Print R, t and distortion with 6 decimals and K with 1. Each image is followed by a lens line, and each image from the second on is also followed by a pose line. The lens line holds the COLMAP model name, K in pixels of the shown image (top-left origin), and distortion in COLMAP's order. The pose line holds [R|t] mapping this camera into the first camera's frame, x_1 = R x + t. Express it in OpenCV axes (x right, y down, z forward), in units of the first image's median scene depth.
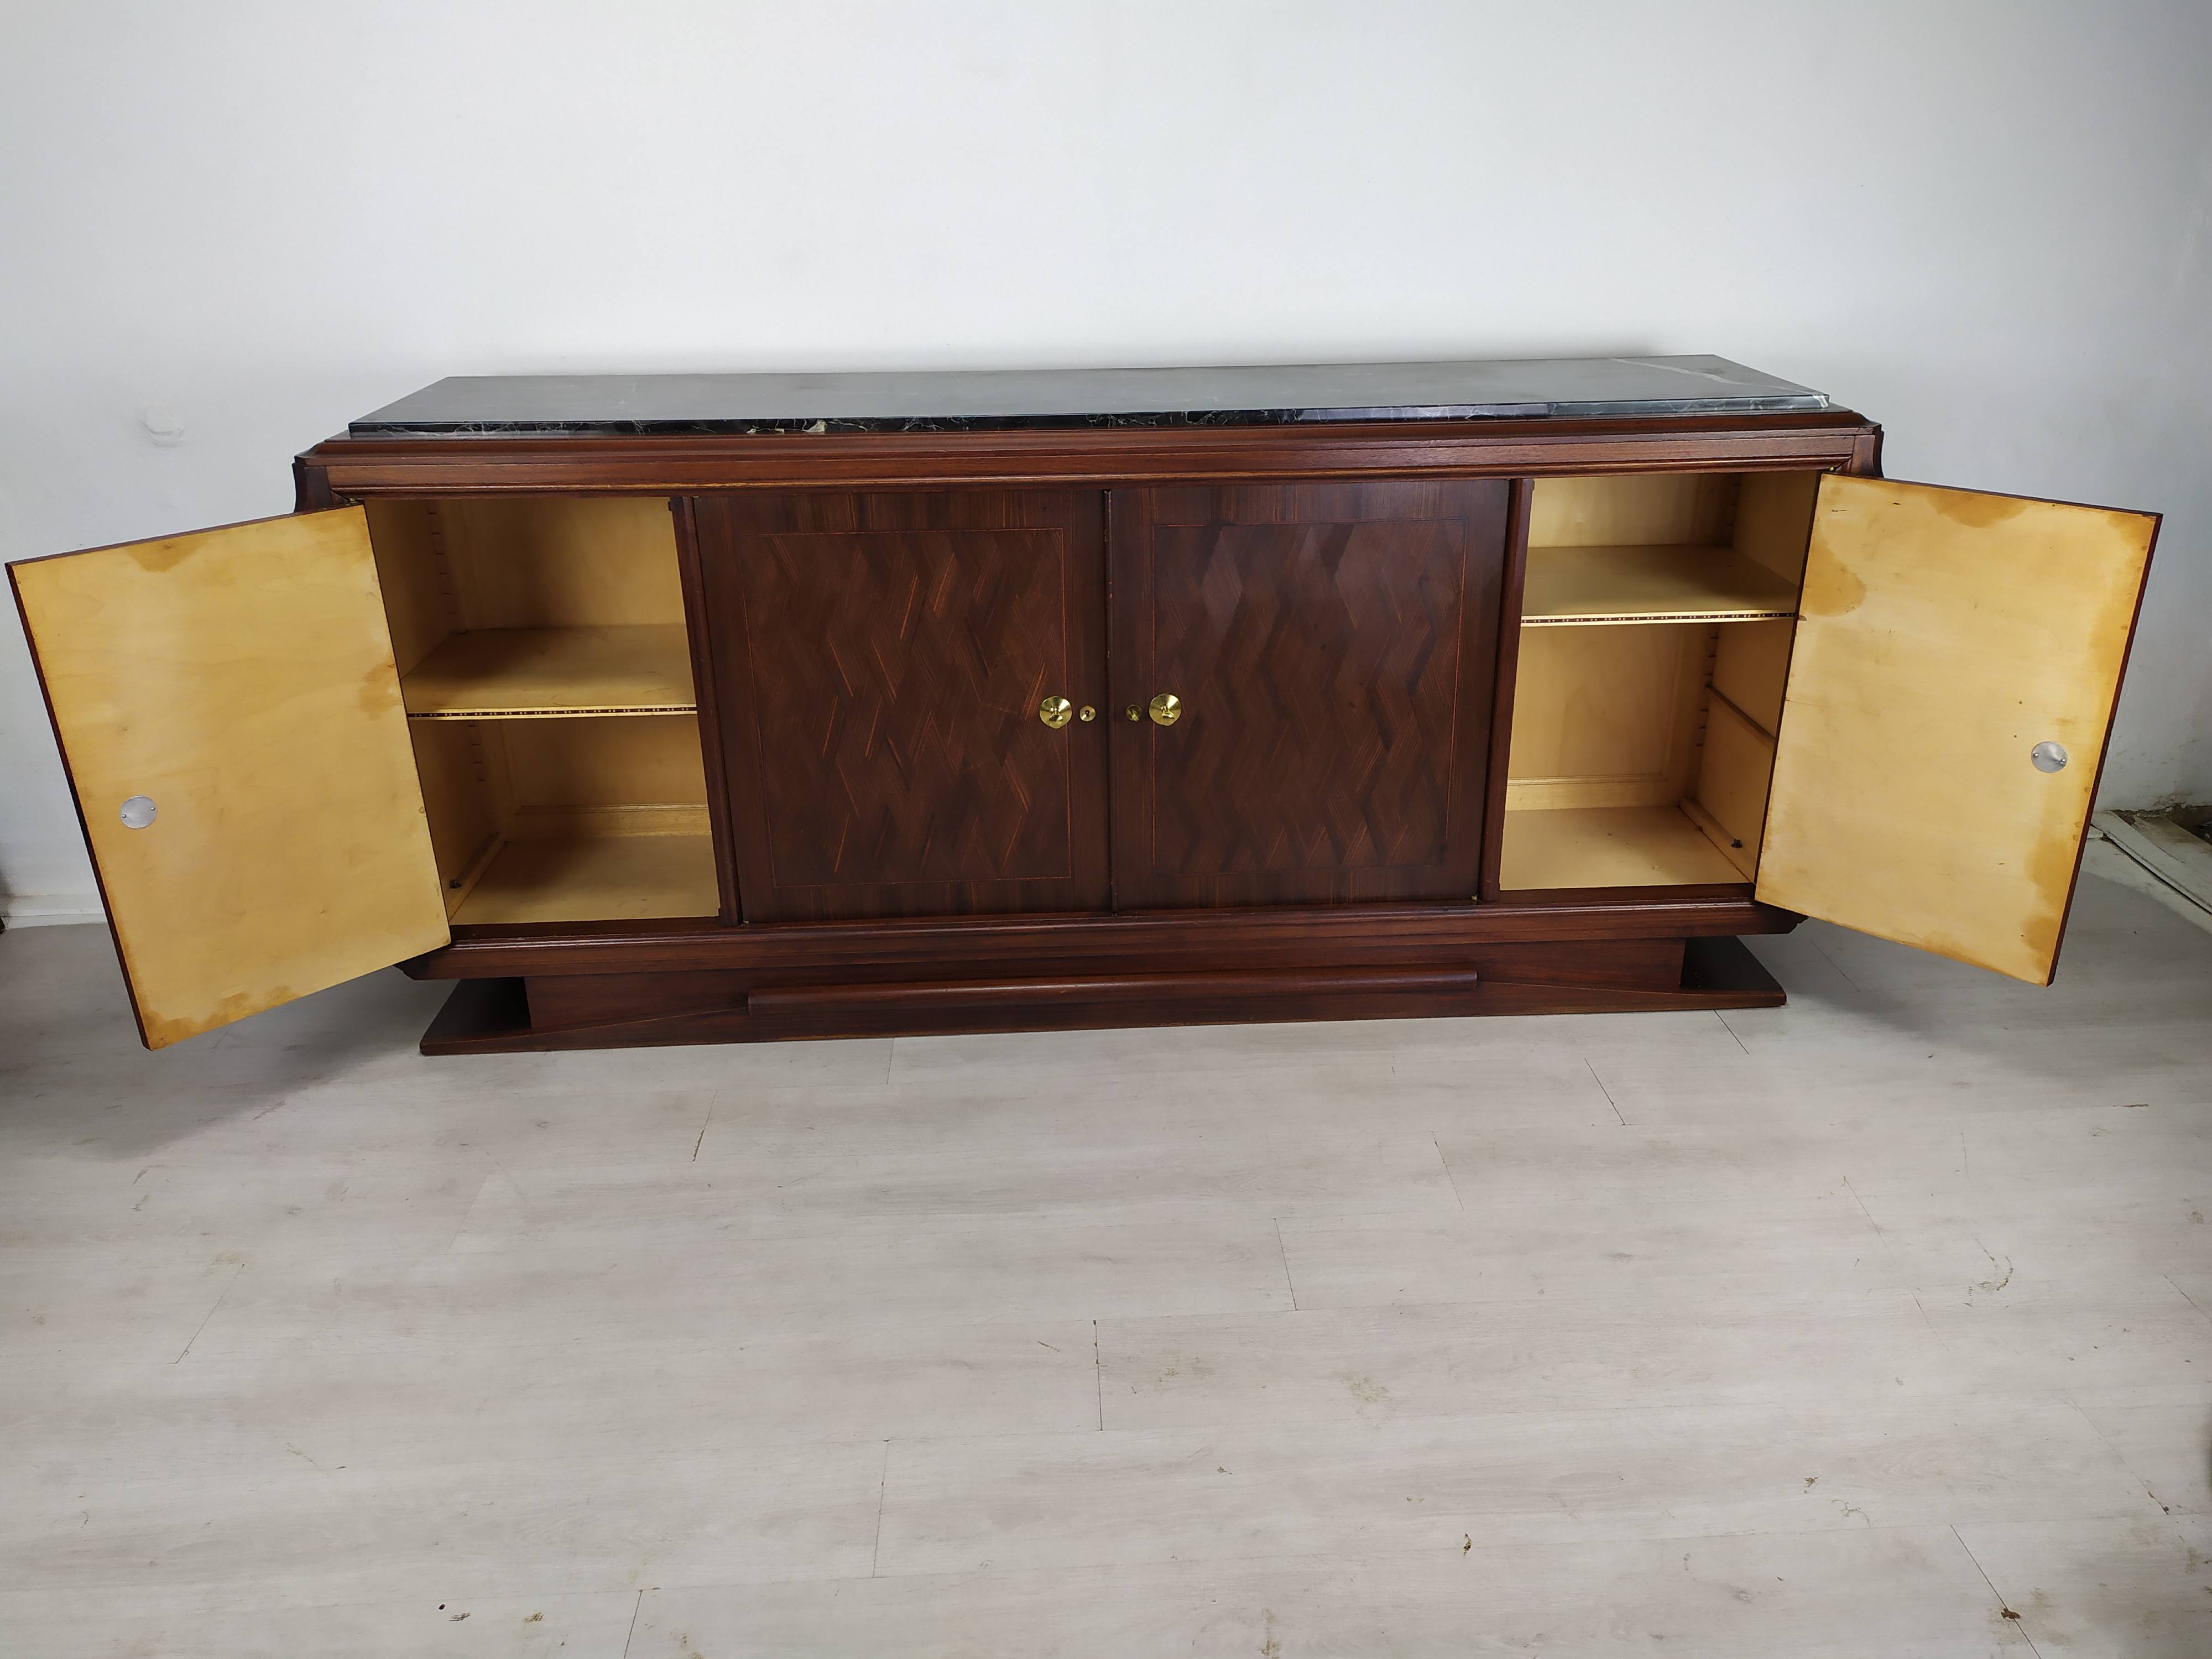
lens RADIAL K [[1656.0, 0, 1130.9], [0, 1656.0, 837.2], [0, 0, 1]] dist [0.045313, -0.043120]
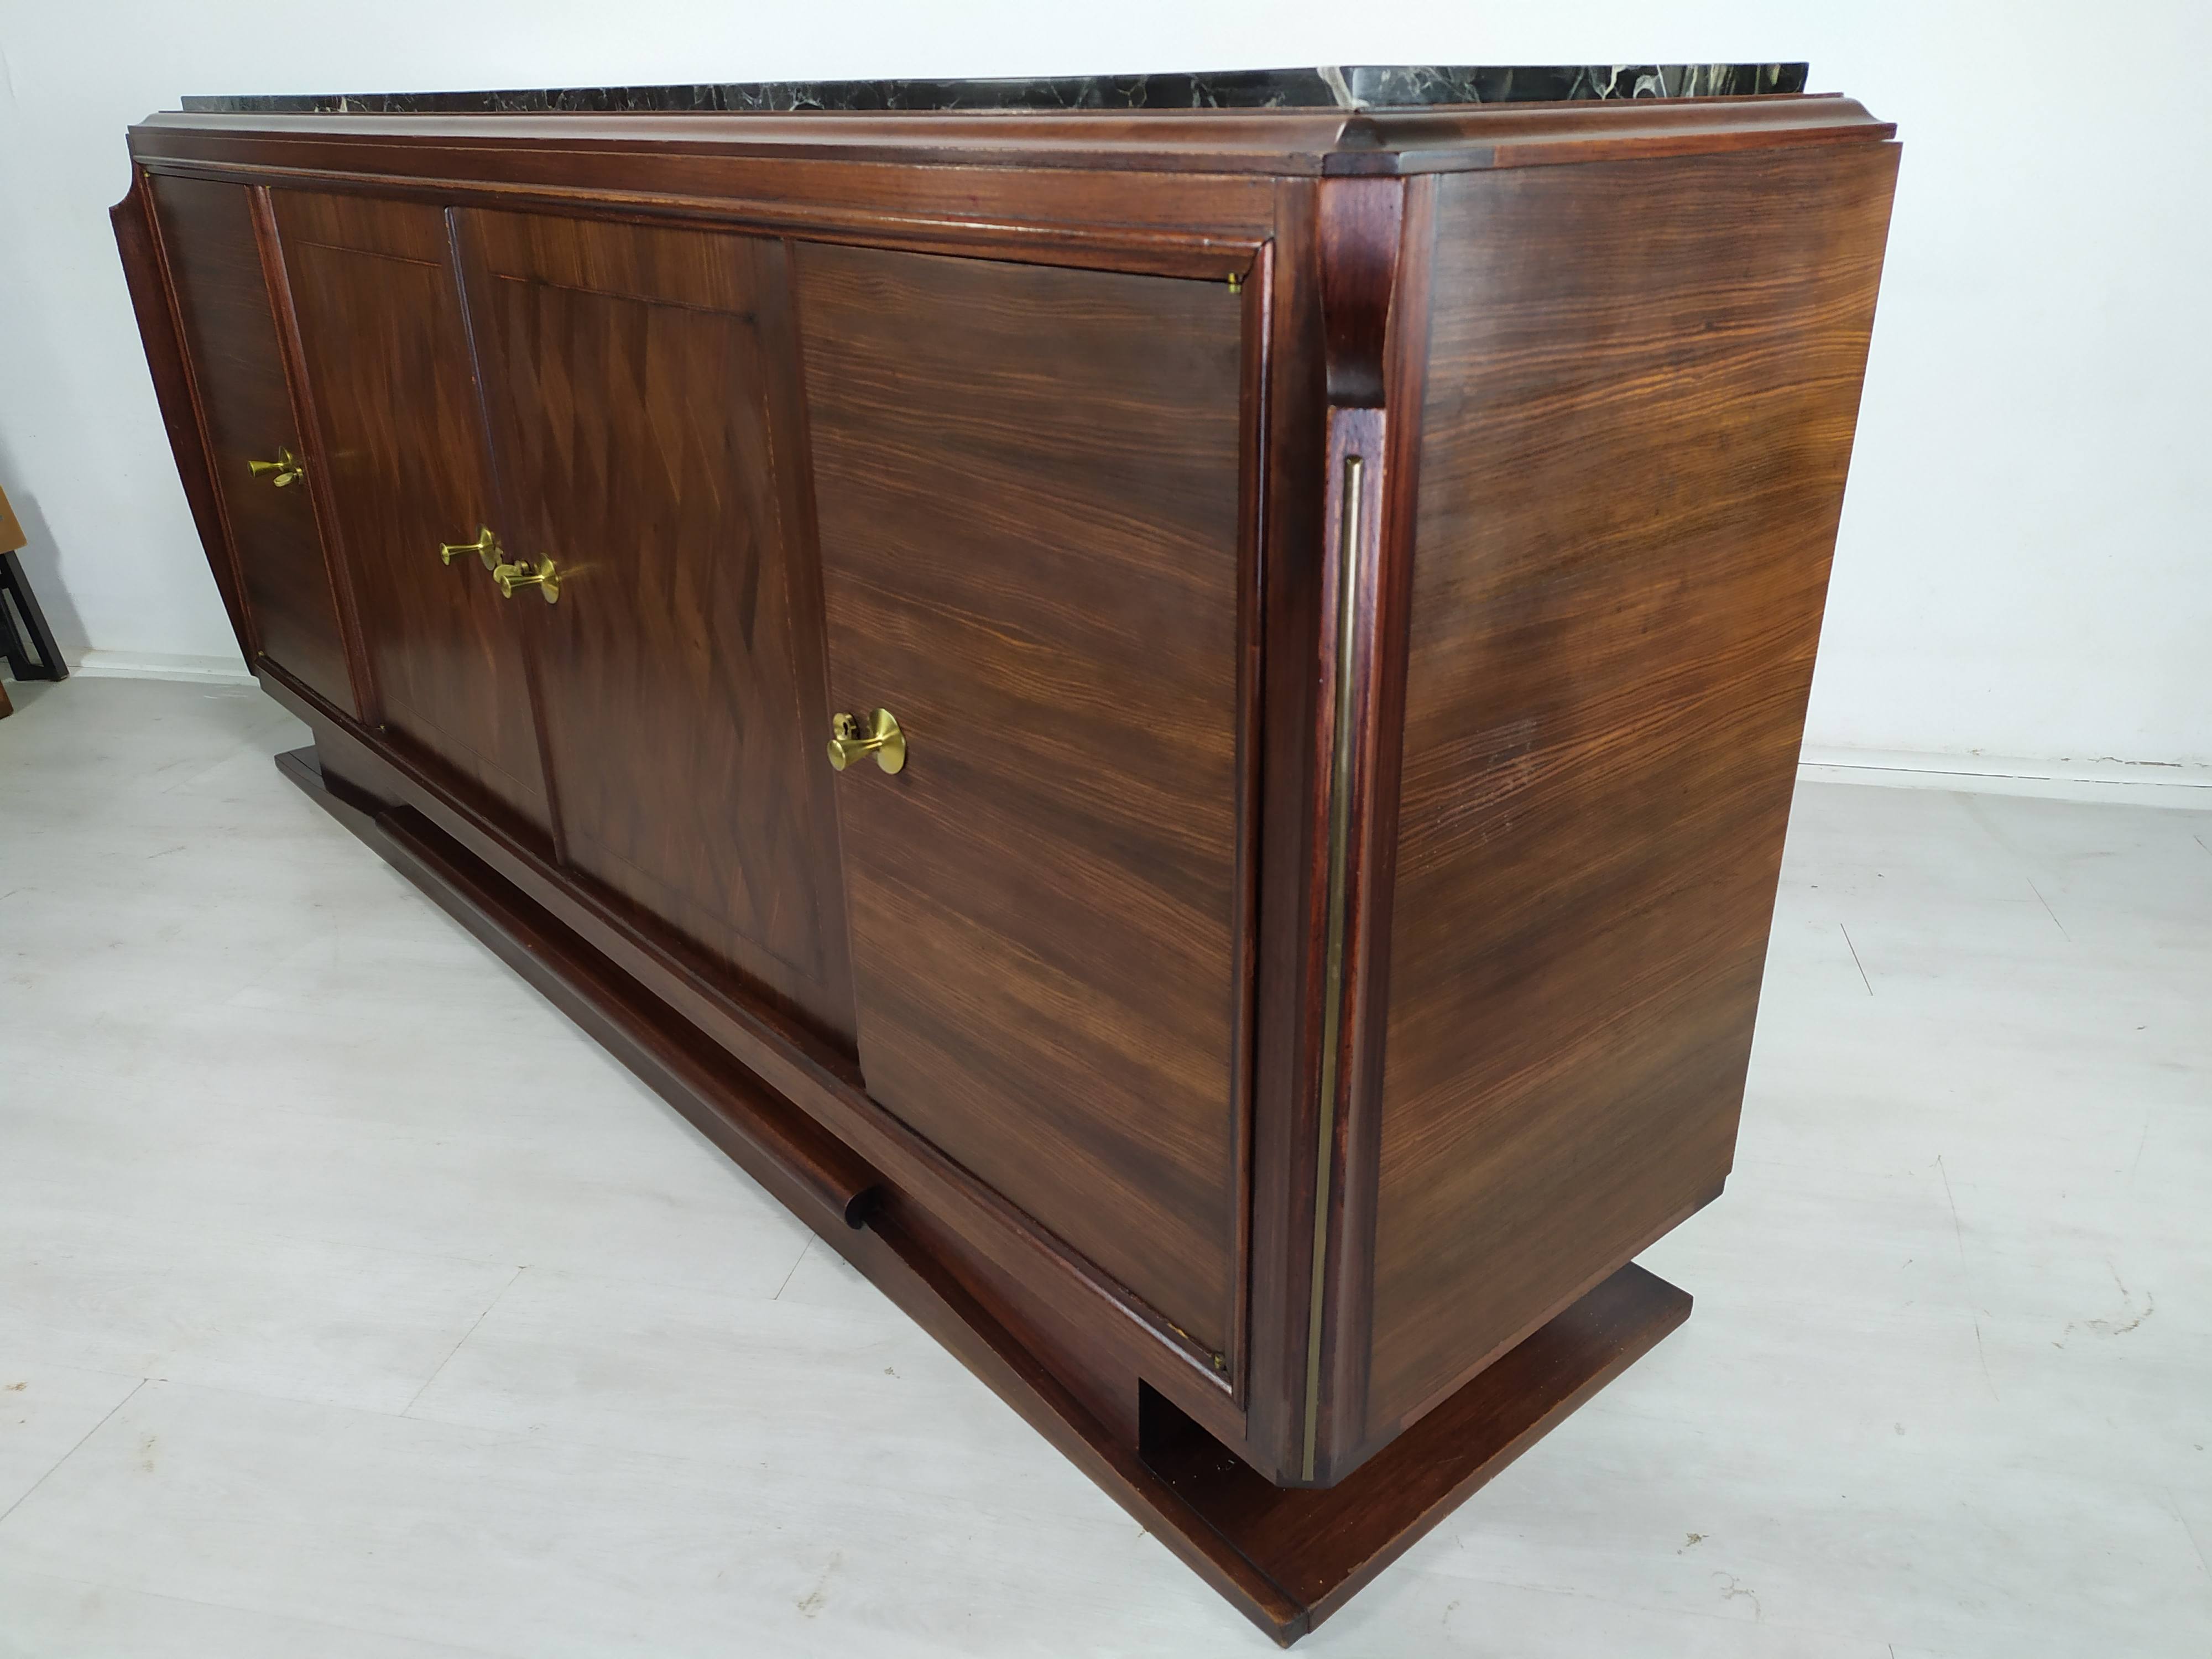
lens RADIAL K [[1656.0, 0, 1112.2], [0, 1656.0, 856.2], [0, 0, 1]] dist [0.045313, -0.043120]
pose [[0.609131, 0.331029, -0.720680, 0.696572], [-0.309914, 0.935821, 0.167904, -0.160566], [0.730008, 0.121074, 0.672628, 0.773465]]
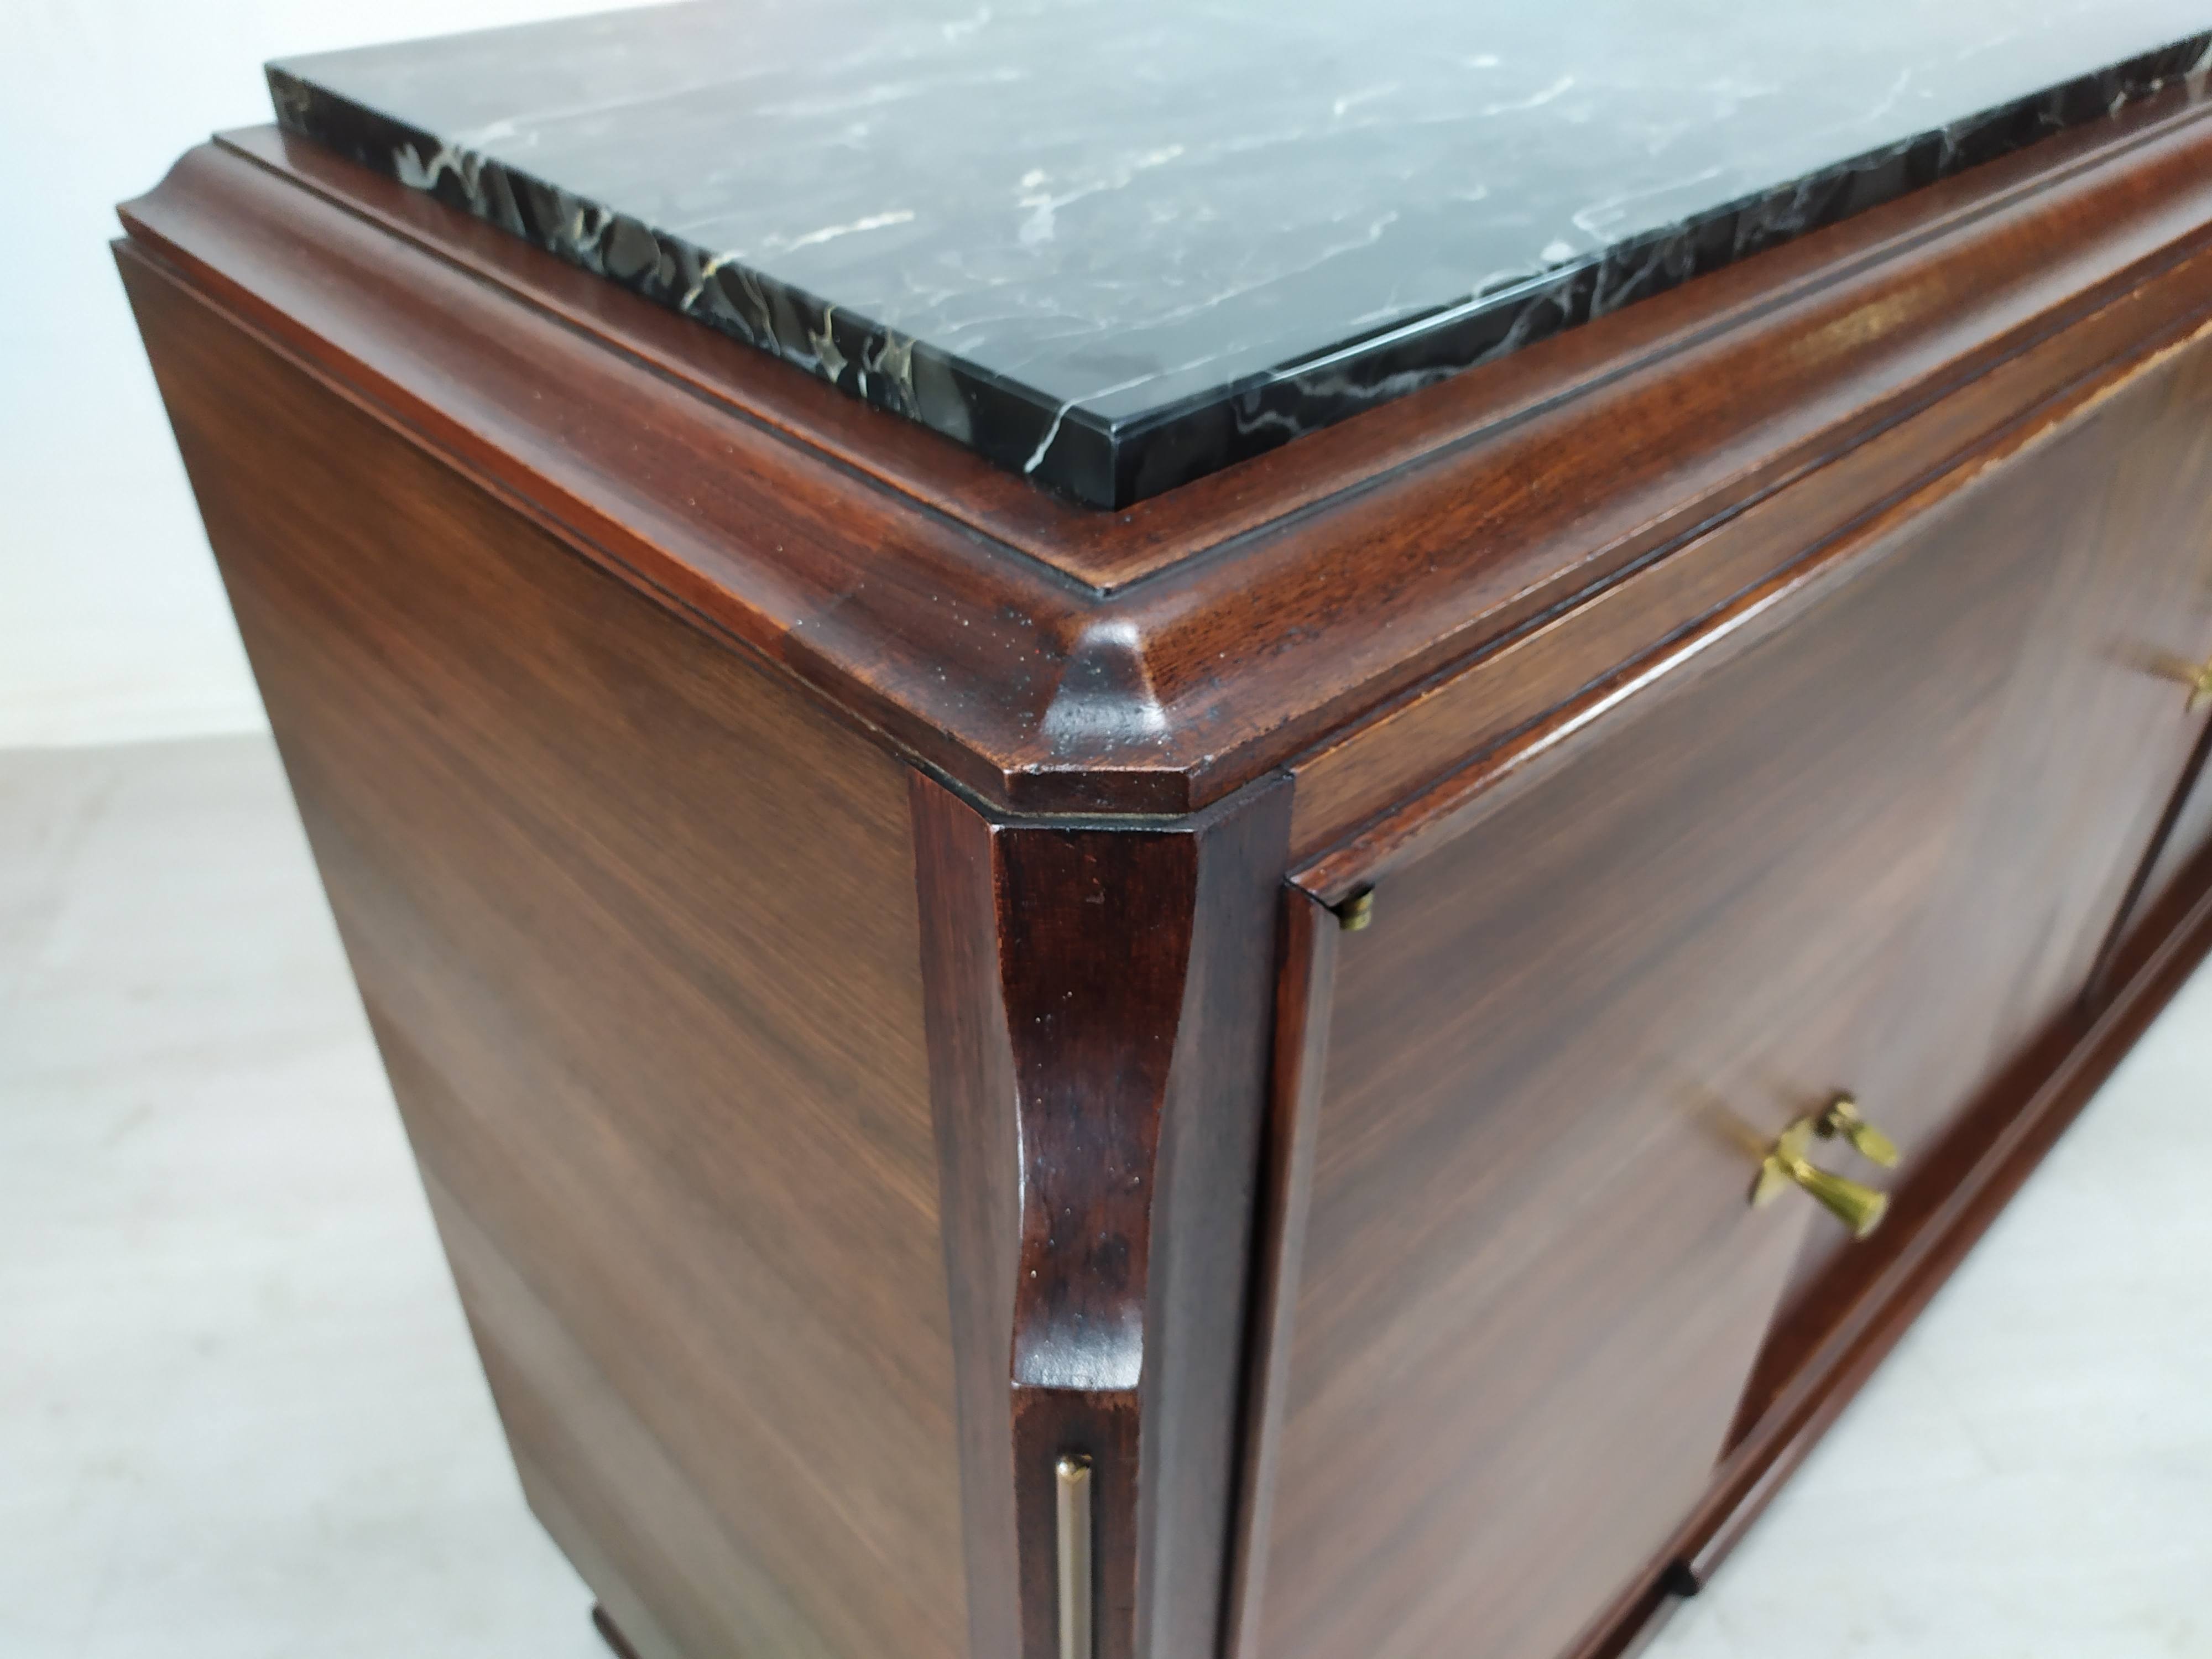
lens RADIAL K [[1670.2, 0, 1110.2], [0, 1670.2, 821.0], [0, 0, 1]] dist [0.053025, -0.062667]
pose [[0.995829, -0.037469, 0.083194, -0.223202], [0.019255, 0.977557, 0.209791, -0.065807], [-0.089188, -0.207314, 0.974201, 0.424639]]
